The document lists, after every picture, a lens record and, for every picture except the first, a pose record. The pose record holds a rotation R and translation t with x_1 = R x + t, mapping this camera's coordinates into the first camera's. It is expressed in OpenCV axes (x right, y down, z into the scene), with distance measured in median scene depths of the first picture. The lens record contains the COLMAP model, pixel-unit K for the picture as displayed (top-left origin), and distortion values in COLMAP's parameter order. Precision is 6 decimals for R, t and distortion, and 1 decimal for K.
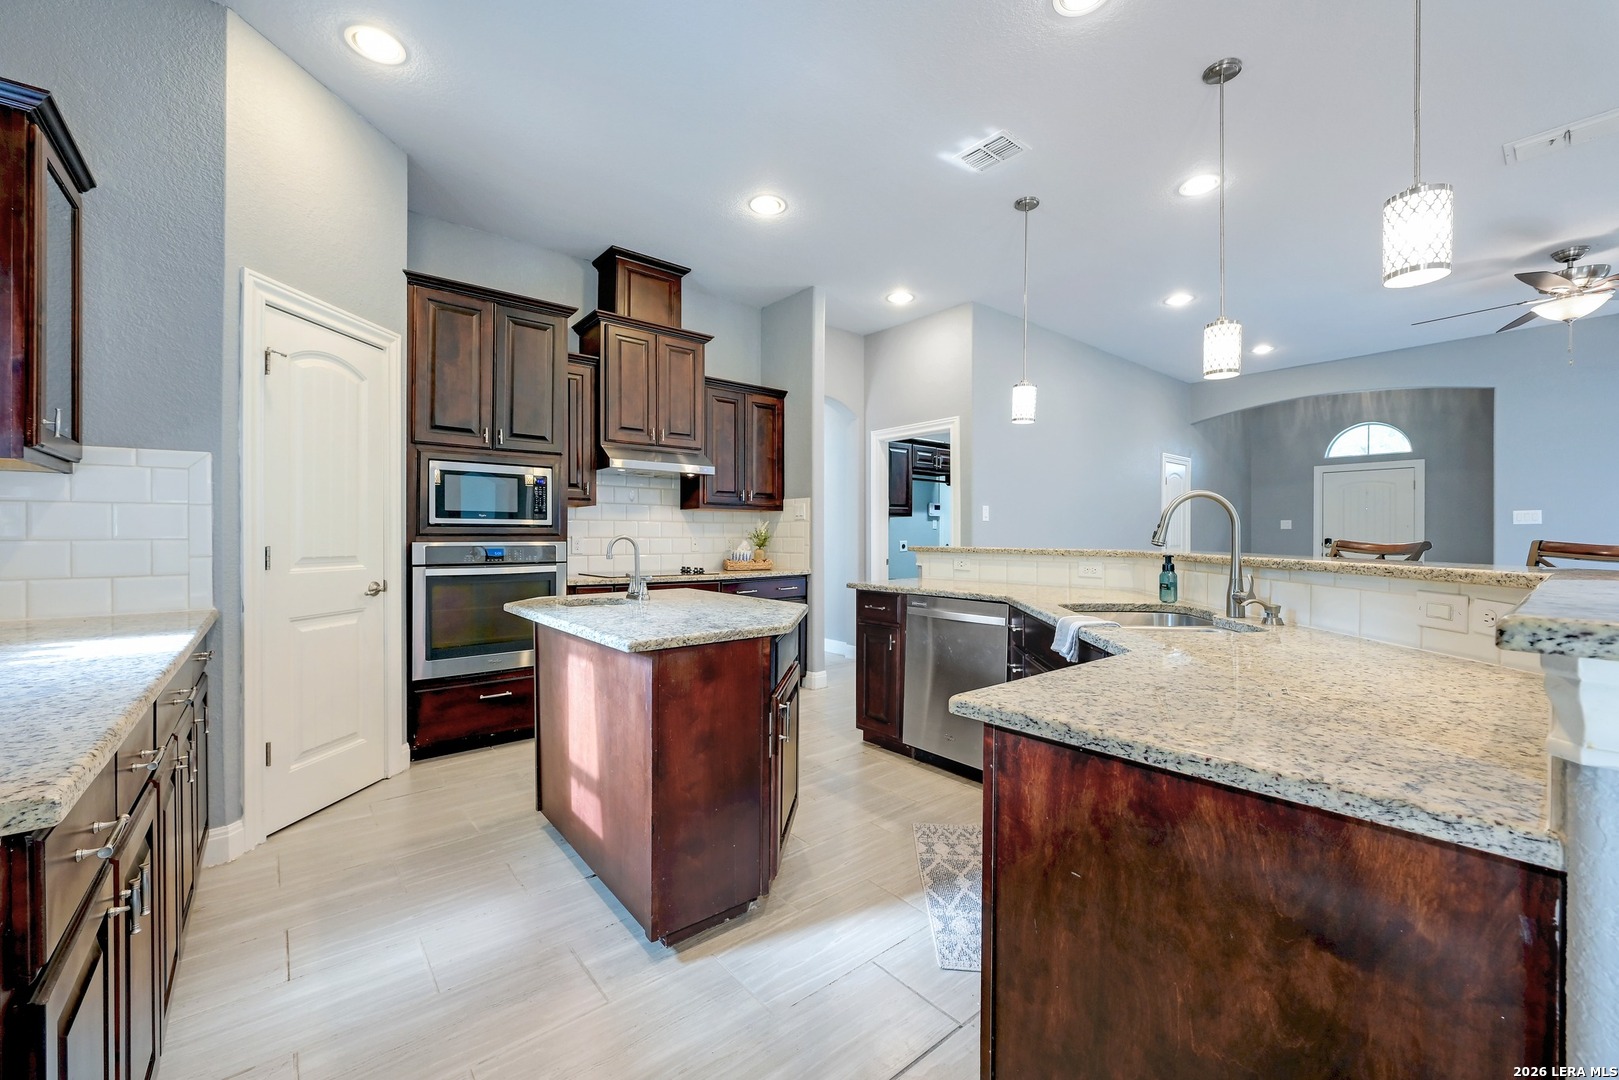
lens RADIAL K [[640.4, 0, 809.5], [0, 640.4, 540.0], [0, 0, 1]] dist [-0.002062, -0.000620]
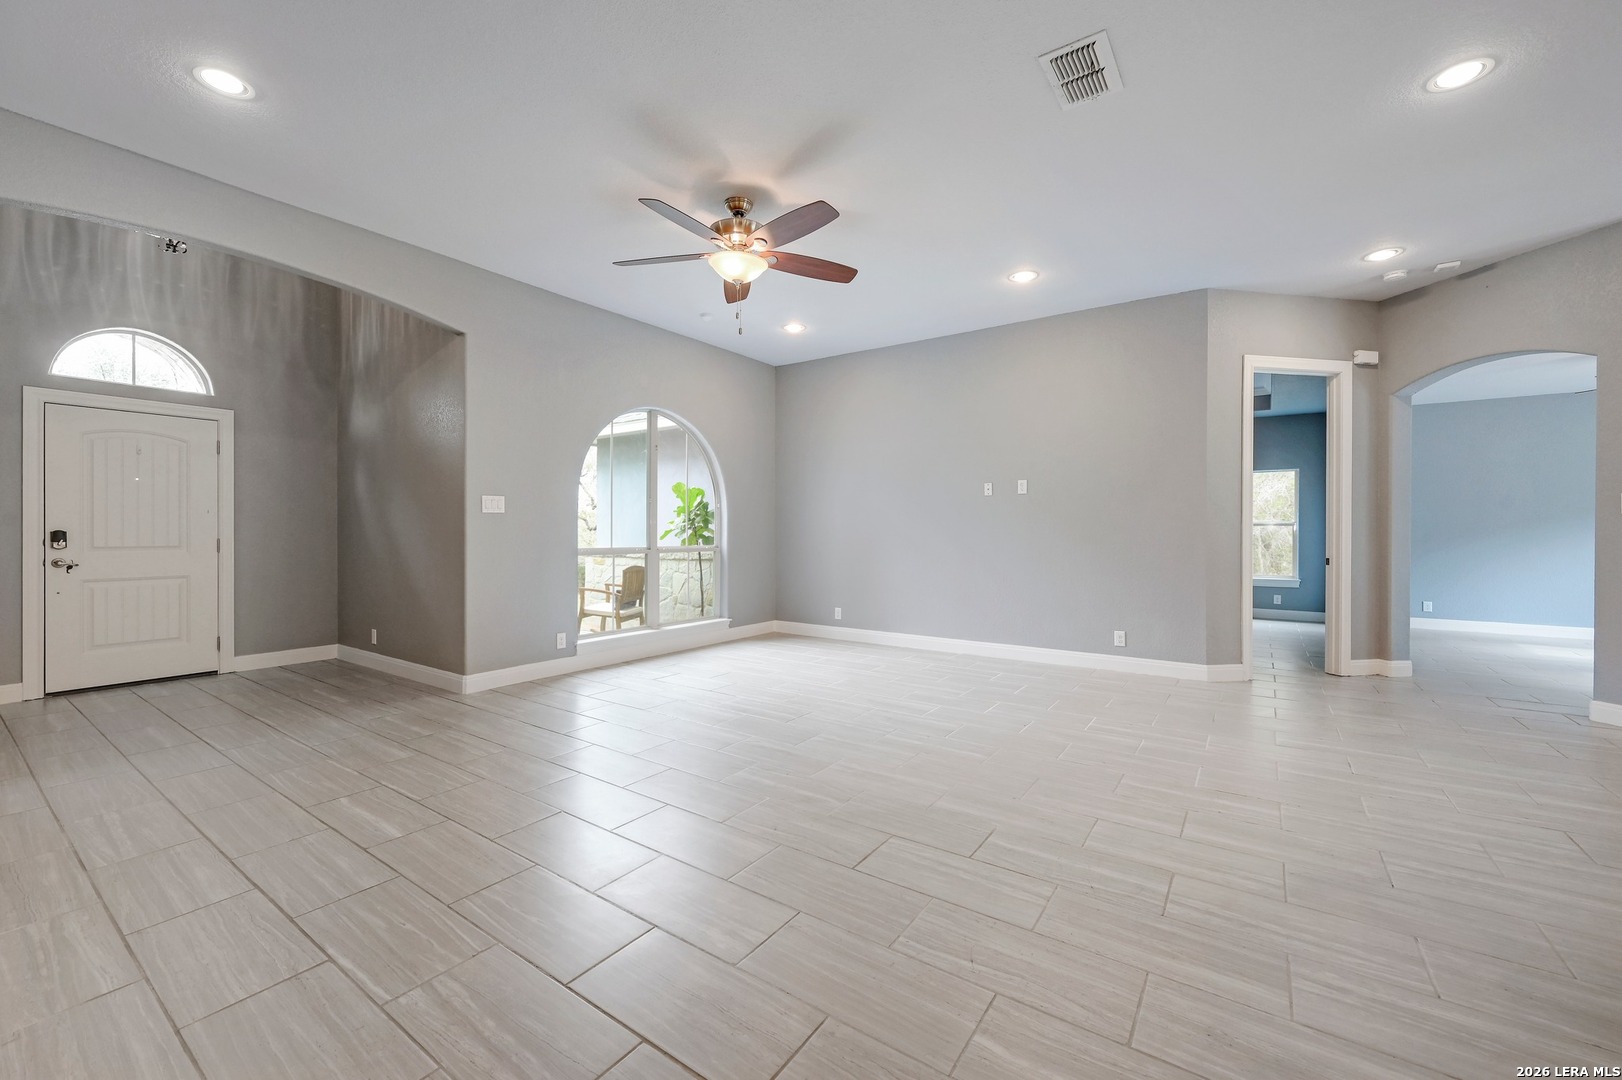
lens RADIAL K [[641.6, 0, 811.0], [0, 641.6, 540.0], [0, 0, 1]] dist [-0.002062, -0.000620]
pose [[-0.267550, -0.016802, 0.963398, 0.146057], [0.001000, 0.999843, 0.017715, -0.003279], [-0.963544, 0.005703, -0.267491, 0.551594]]
